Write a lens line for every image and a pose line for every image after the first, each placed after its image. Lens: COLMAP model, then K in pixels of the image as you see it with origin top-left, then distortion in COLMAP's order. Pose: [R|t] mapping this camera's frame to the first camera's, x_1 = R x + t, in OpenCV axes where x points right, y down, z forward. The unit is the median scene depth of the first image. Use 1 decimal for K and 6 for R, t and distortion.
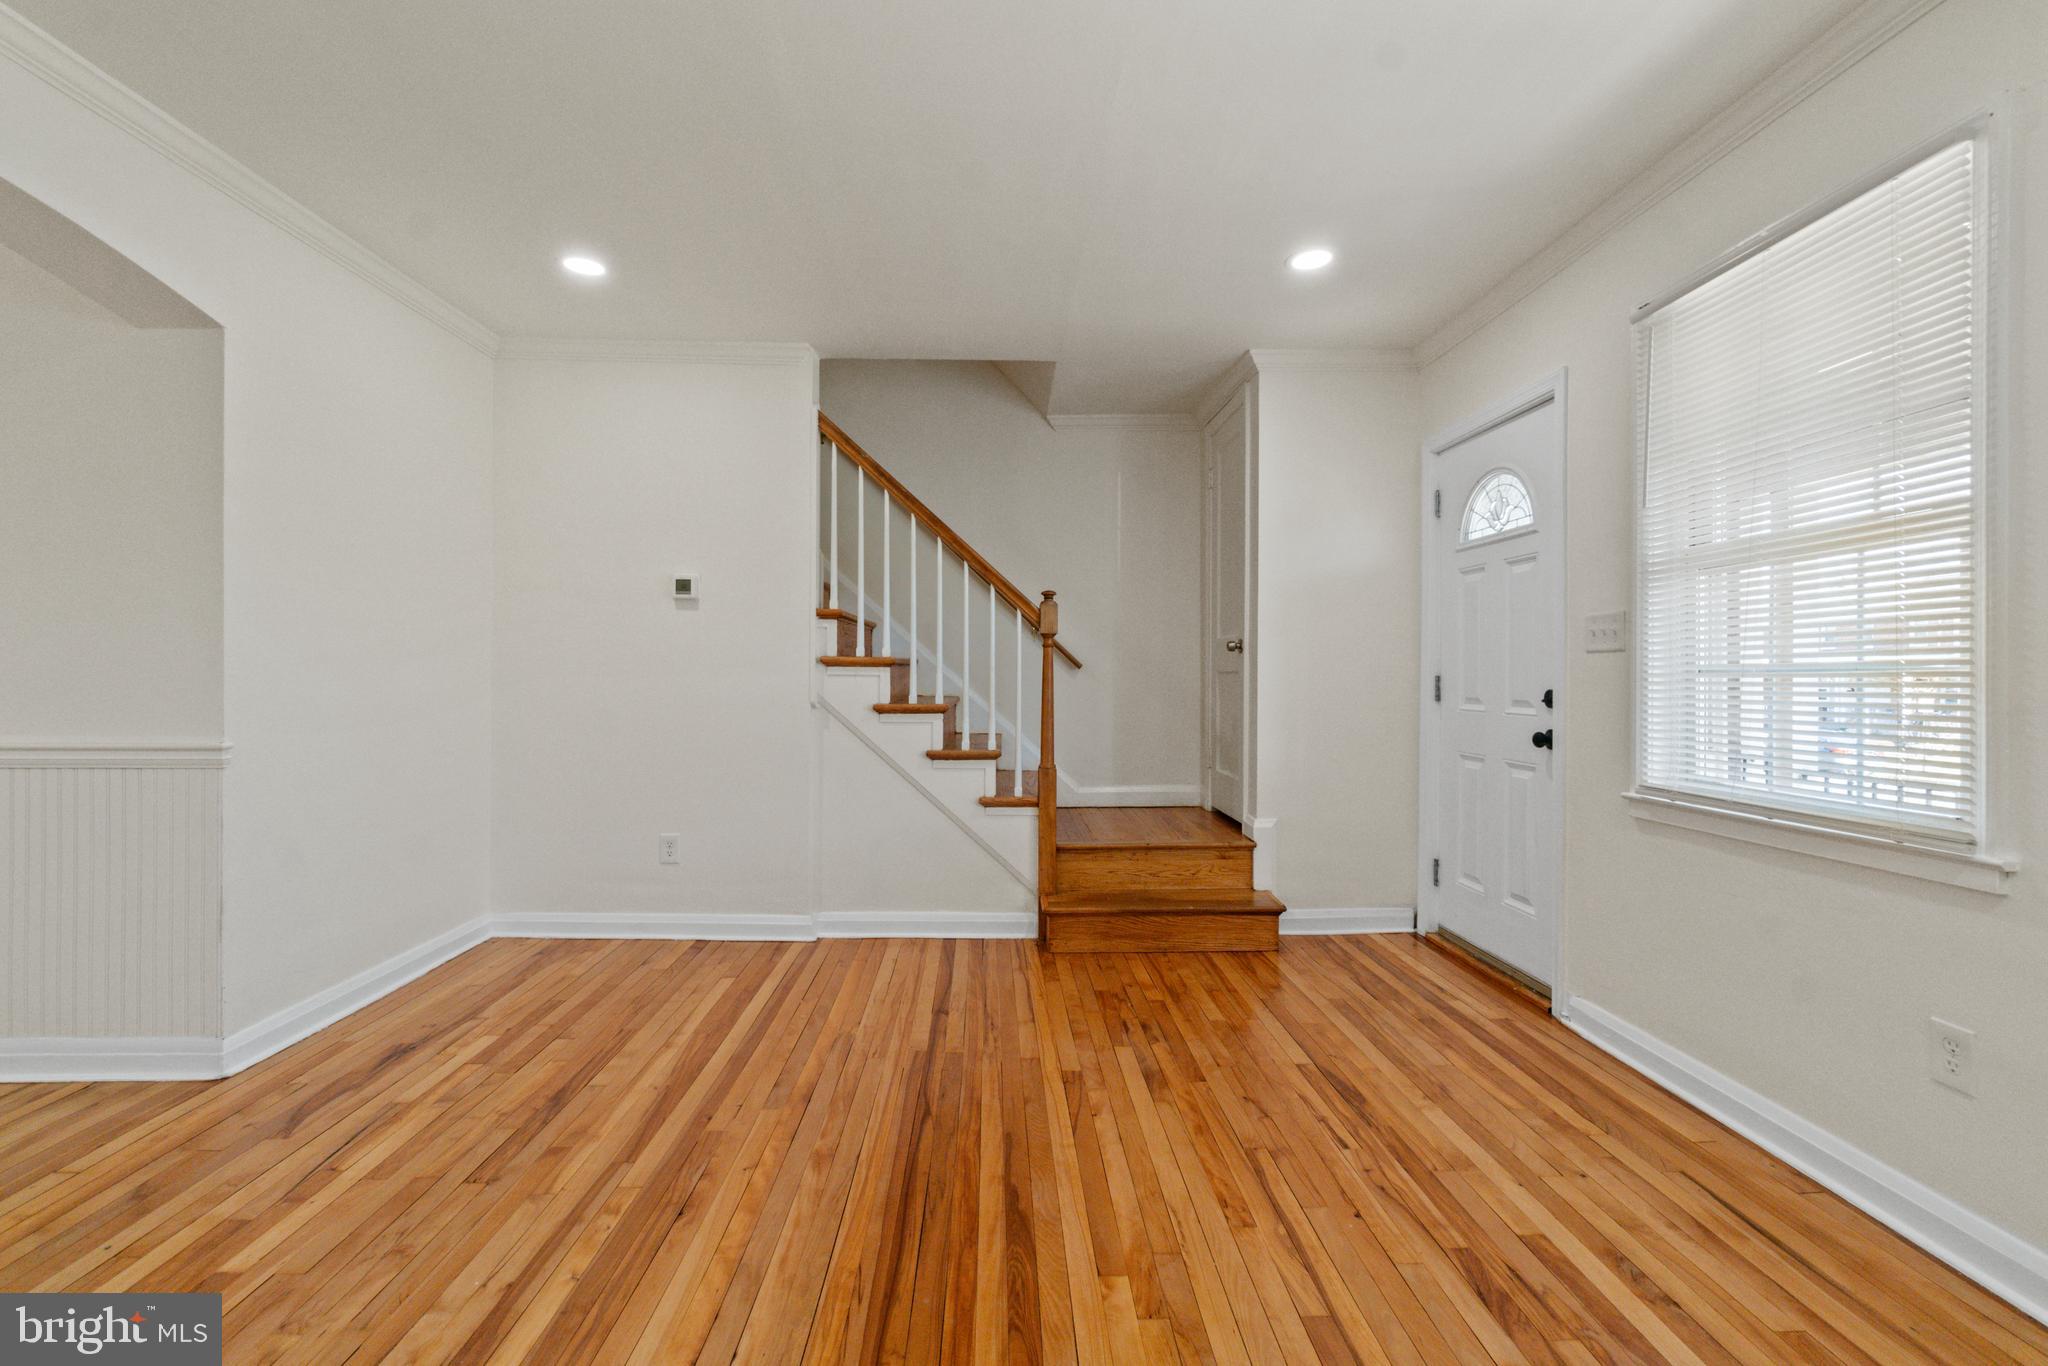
lens RADIAL K [[884.5, 0, 1009.2], [0, 884.5, 675.6], [0, 0, 1]] dist [-0.005853, 0.001401]
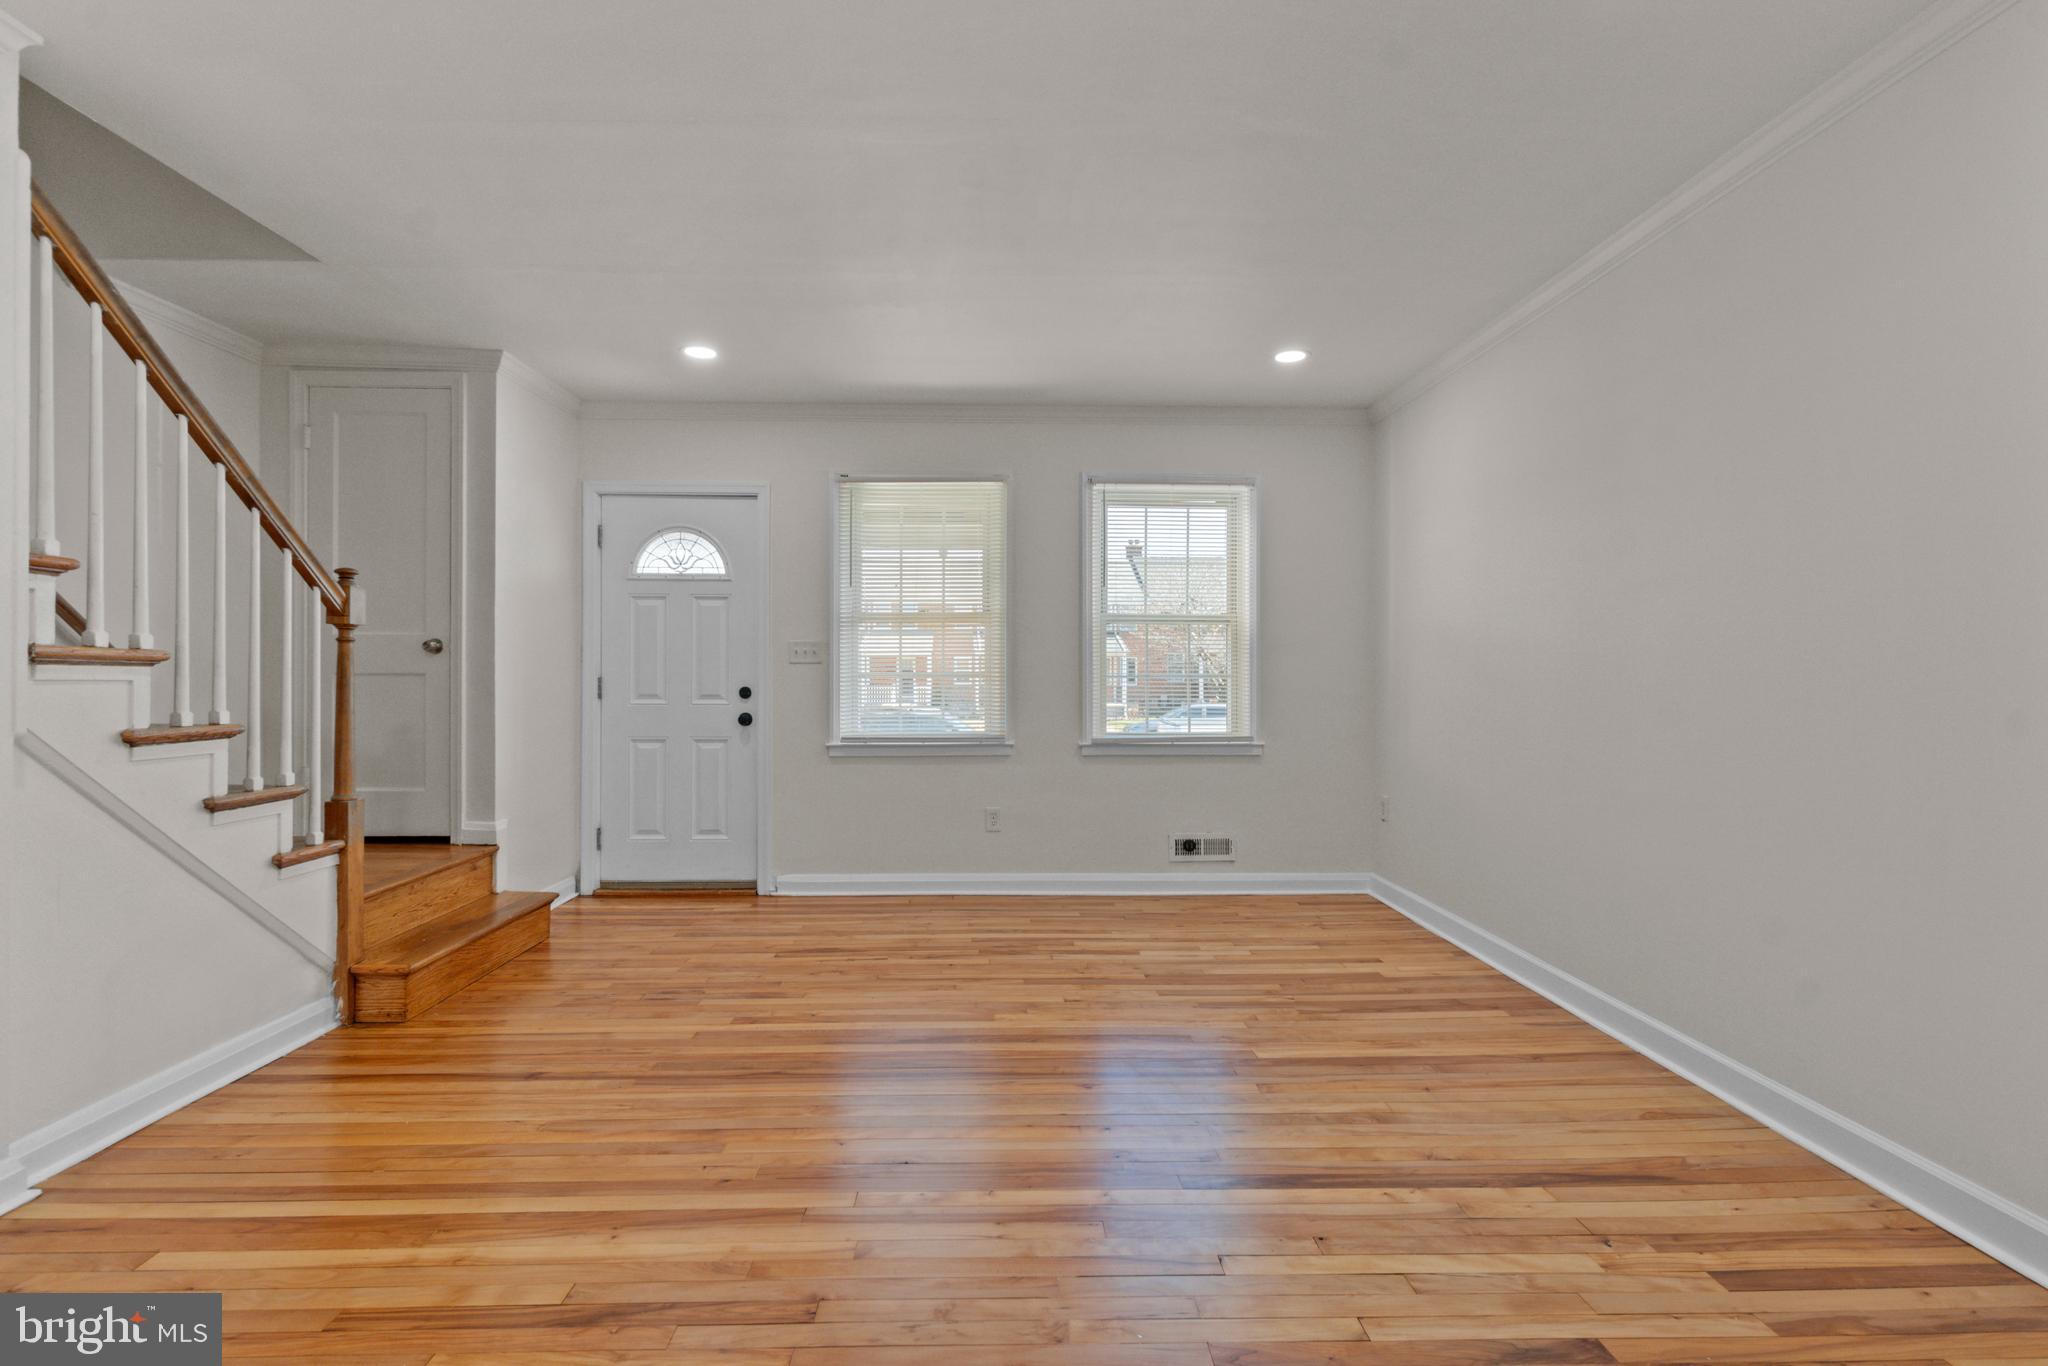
lens RADIAL K [[884.5, 0, 1022.3], [0, 884.5, 673.2], [0, 0, 1]] dist [-0.005853, 0.001401]
pose [[-0.008348, 0.001226, 0.999964, -0.986435], [-0.001067, 0.999999, -0.001235, -0.006688], [-0.999965, -0.001077, -0.008347, 0.568804]]
